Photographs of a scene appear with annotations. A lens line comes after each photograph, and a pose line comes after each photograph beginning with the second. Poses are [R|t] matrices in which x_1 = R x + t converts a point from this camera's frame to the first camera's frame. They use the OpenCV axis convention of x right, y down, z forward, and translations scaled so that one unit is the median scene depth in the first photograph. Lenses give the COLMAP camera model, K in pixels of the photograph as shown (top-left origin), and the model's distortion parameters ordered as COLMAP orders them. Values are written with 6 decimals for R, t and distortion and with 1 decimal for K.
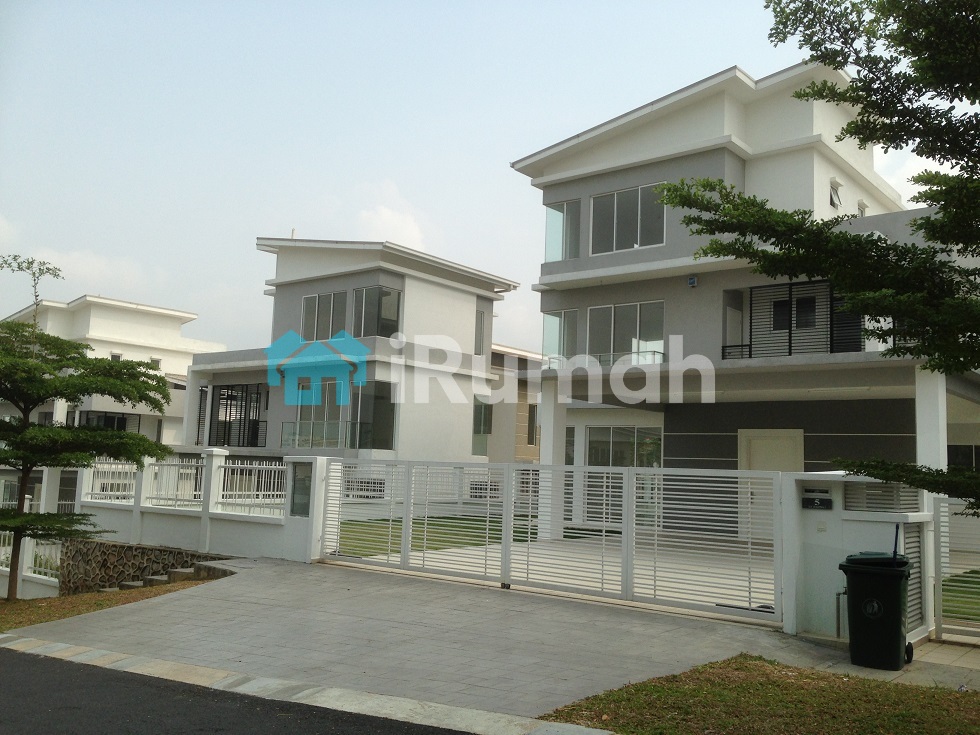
lens RADIAL K [[915.8, 0, 489.0], [0, 915.8, 359.7], [0, 0, 1]] dist [0.056320, 0.000000]
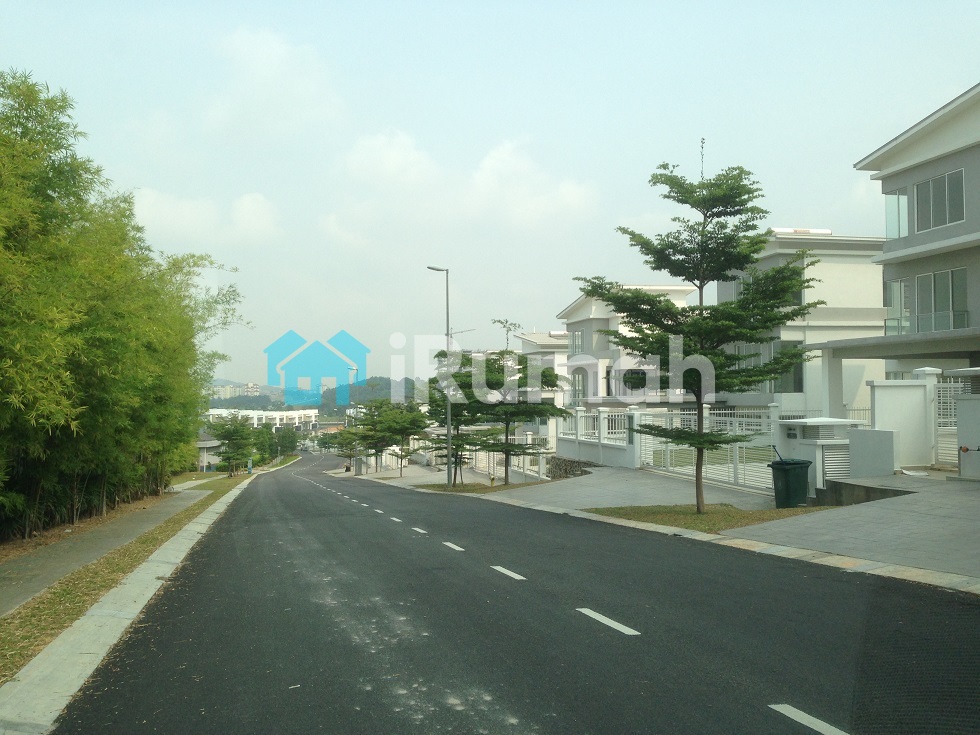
lens RADIAL K [[915.8, 0, 489.7], [0, 915.8, 368.8], [0, 0, 1]] dist [0.056320, 0.000000]
pose [[0.797829, -0.060204, -0.599870, 0.417051], [0.111733, 0.992530, 0.048995, -0.062032], [0.592439, -0.106115, 0.798596, -0.376786]]
